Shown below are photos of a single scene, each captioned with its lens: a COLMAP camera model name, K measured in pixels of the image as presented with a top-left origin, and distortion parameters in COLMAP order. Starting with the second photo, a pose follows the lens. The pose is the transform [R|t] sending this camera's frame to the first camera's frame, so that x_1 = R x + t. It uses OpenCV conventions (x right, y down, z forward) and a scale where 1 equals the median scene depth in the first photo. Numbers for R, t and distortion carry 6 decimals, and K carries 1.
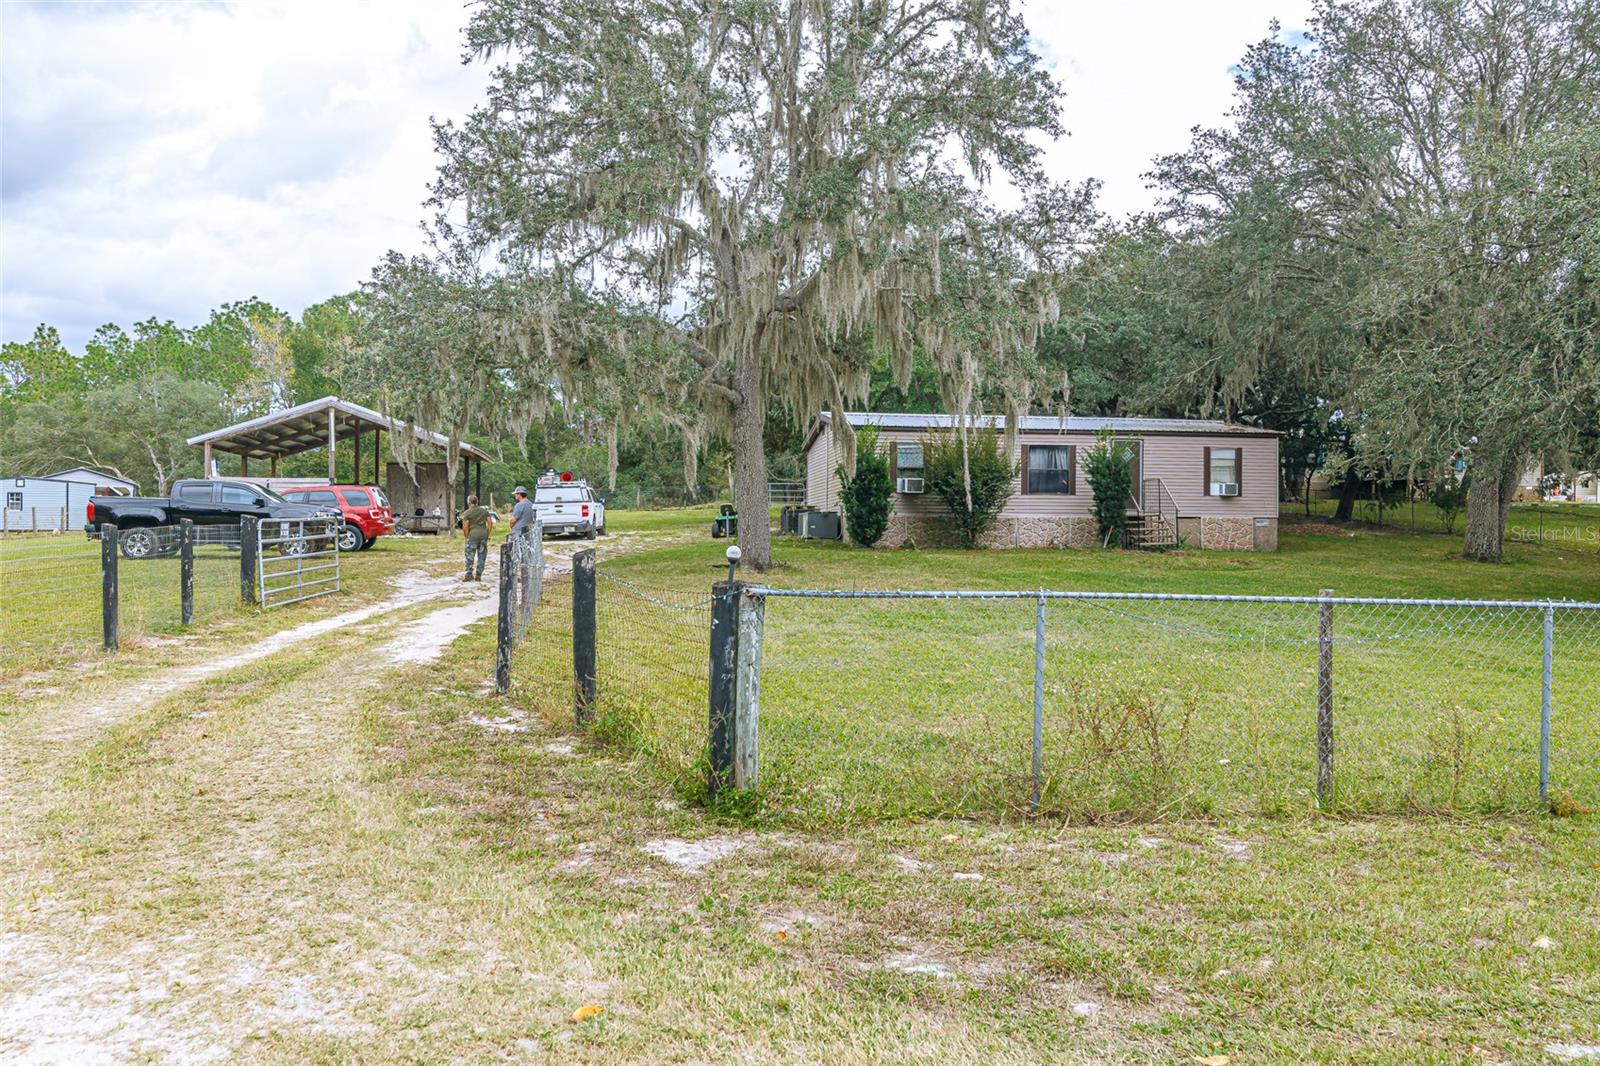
lens RADIAL K [[1225.1, 0, 788.9], [0, 1225.1, 543.0], [0, 0, 1]] dist [-0.006598, -0.003185]
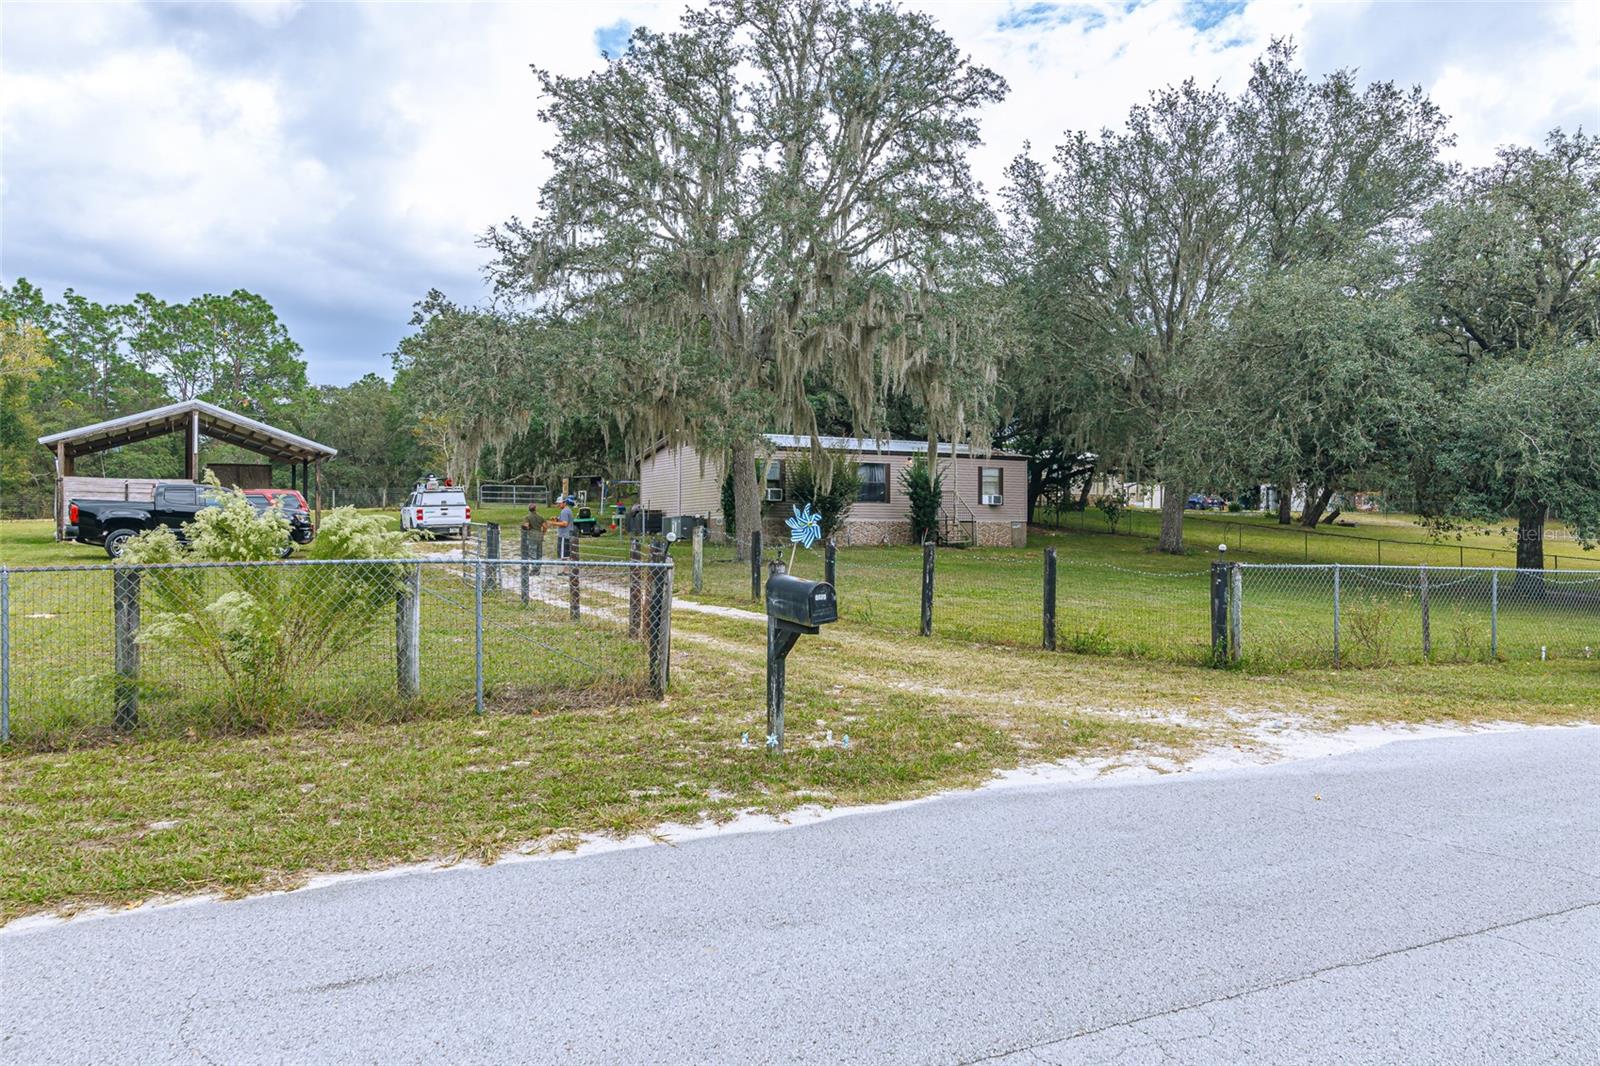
lens RADIAL K [[1225.1, 0, 790.1], [0, 1225.1, 537.5], [0, 0, 1]] dist [-0.006598, -0.003185]
pose [[0.939565, -0.001646, 0.342367, -0.295577], [0.002666, 0.999993, -0.002509, -0.001329], [-0.342361, 0.003270, 0.939563, -0.145011]]
